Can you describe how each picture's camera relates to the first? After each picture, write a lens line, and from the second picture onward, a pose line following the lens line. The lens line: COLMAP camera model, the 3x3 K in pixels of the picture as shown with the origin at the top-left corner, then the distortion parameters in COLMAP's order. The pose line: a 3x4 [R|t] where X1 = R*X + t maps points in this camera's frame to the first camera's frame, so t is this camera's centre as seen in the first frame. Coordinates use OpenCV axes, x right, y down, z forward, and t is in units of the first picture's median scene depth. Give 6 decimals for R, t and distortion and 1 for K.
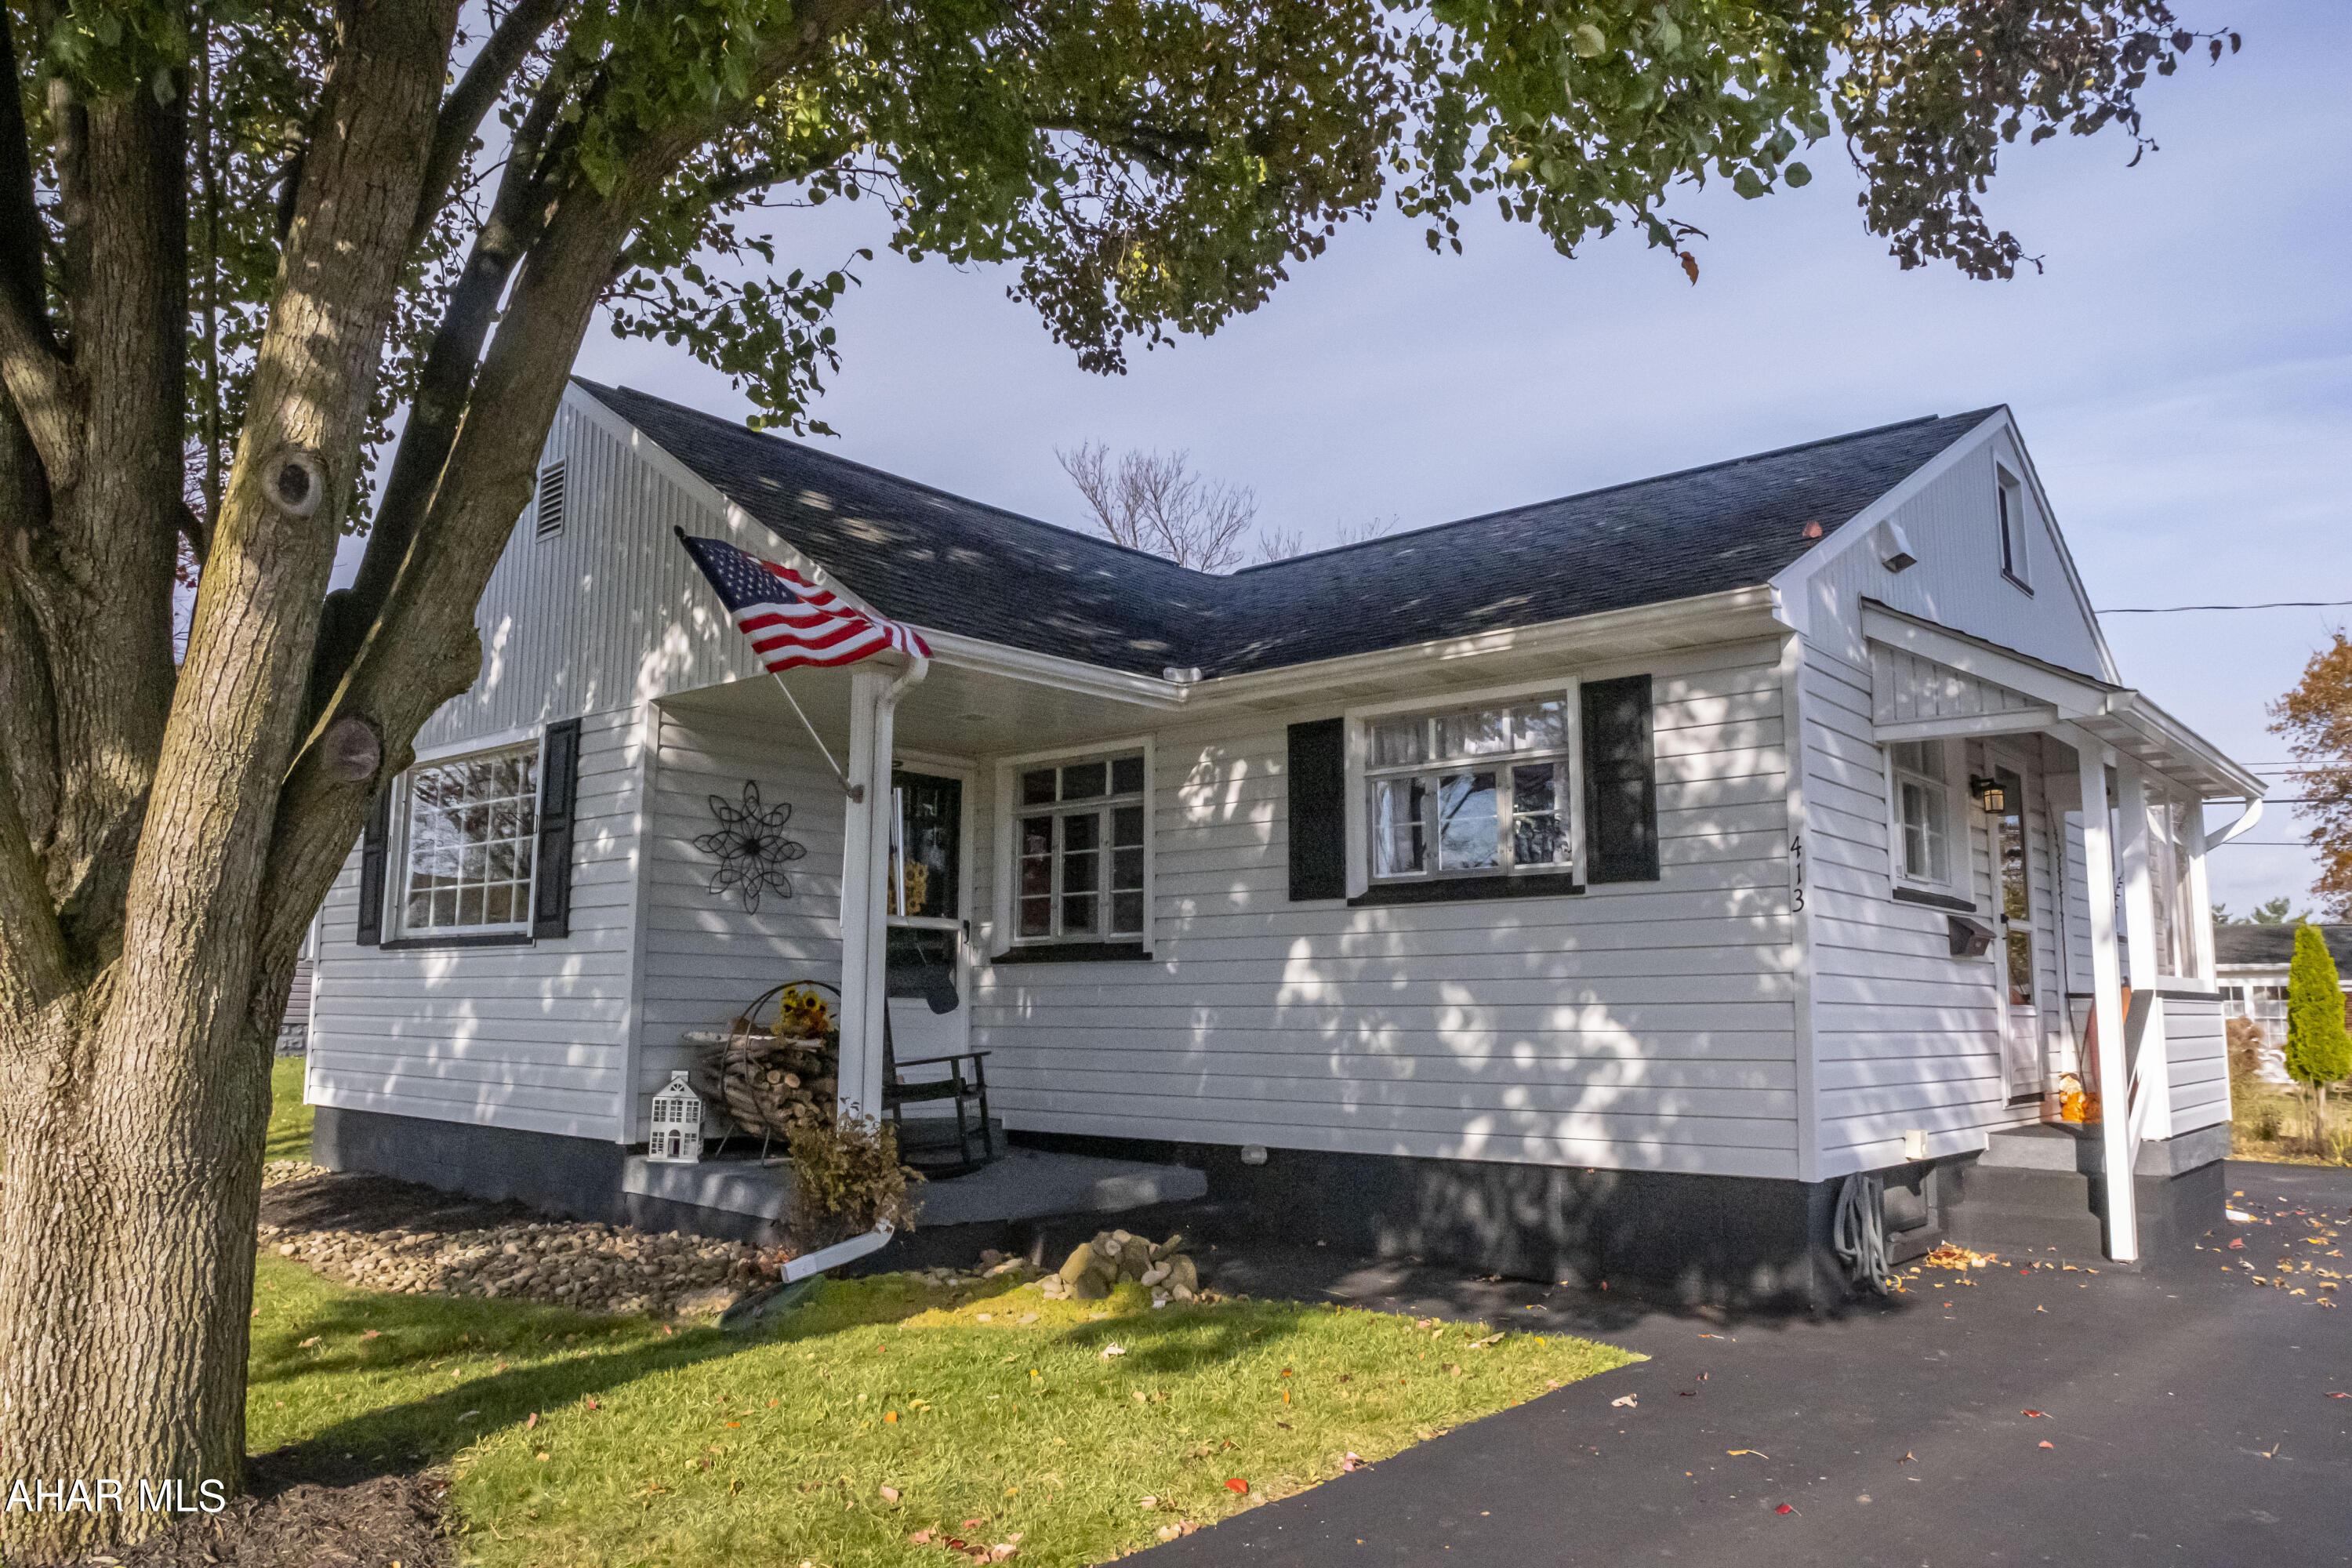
lens RADIAL K [[1663.7, 0, 1168.4], [0, 1663.7, 771.6], [0, 0, 1]] dist [-0.076071, 0.040083]
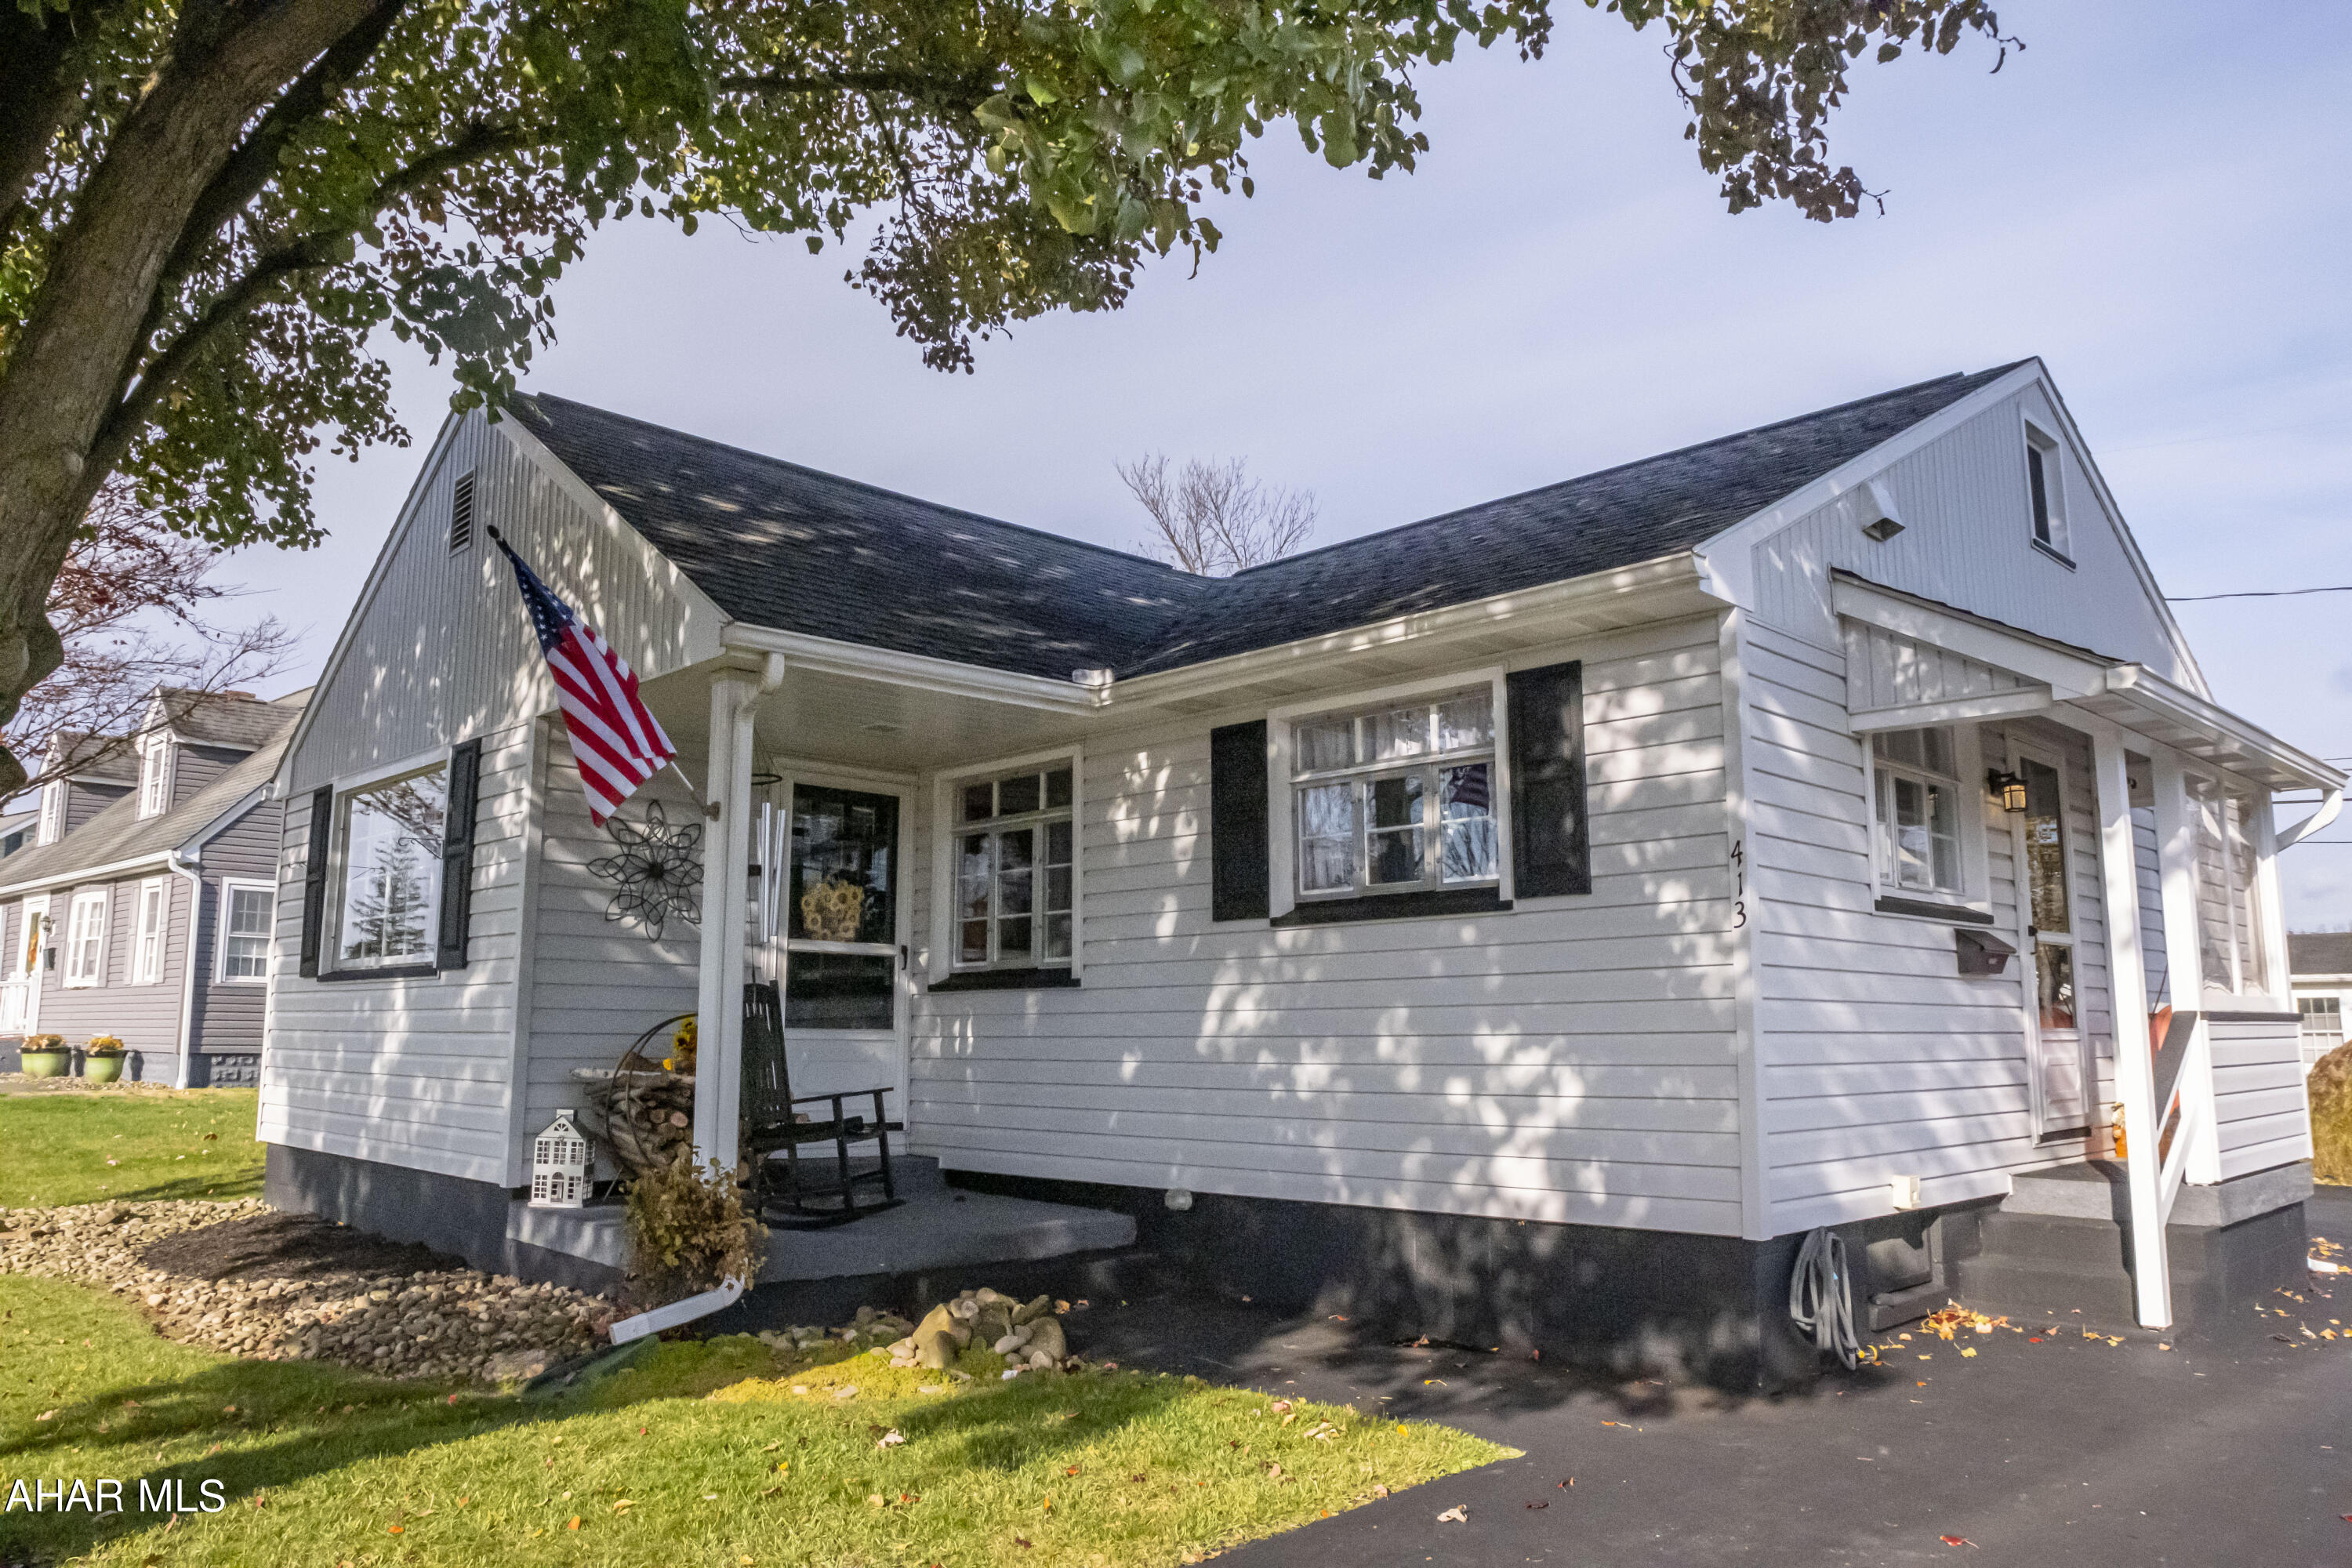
lens RADIAL K [[1663.7, 0, 1168.4], [0, 1663.7, 771.6], [0, 0, 1]] dist [-0.076071, 0.040083]
pose [[0.997025, -0.019138, -0.074665, 0.121859], [0.018257, 0.999756, -0.012468, 0.006781], [0.074886, 0.011068, 0.997131, 0.089489]]
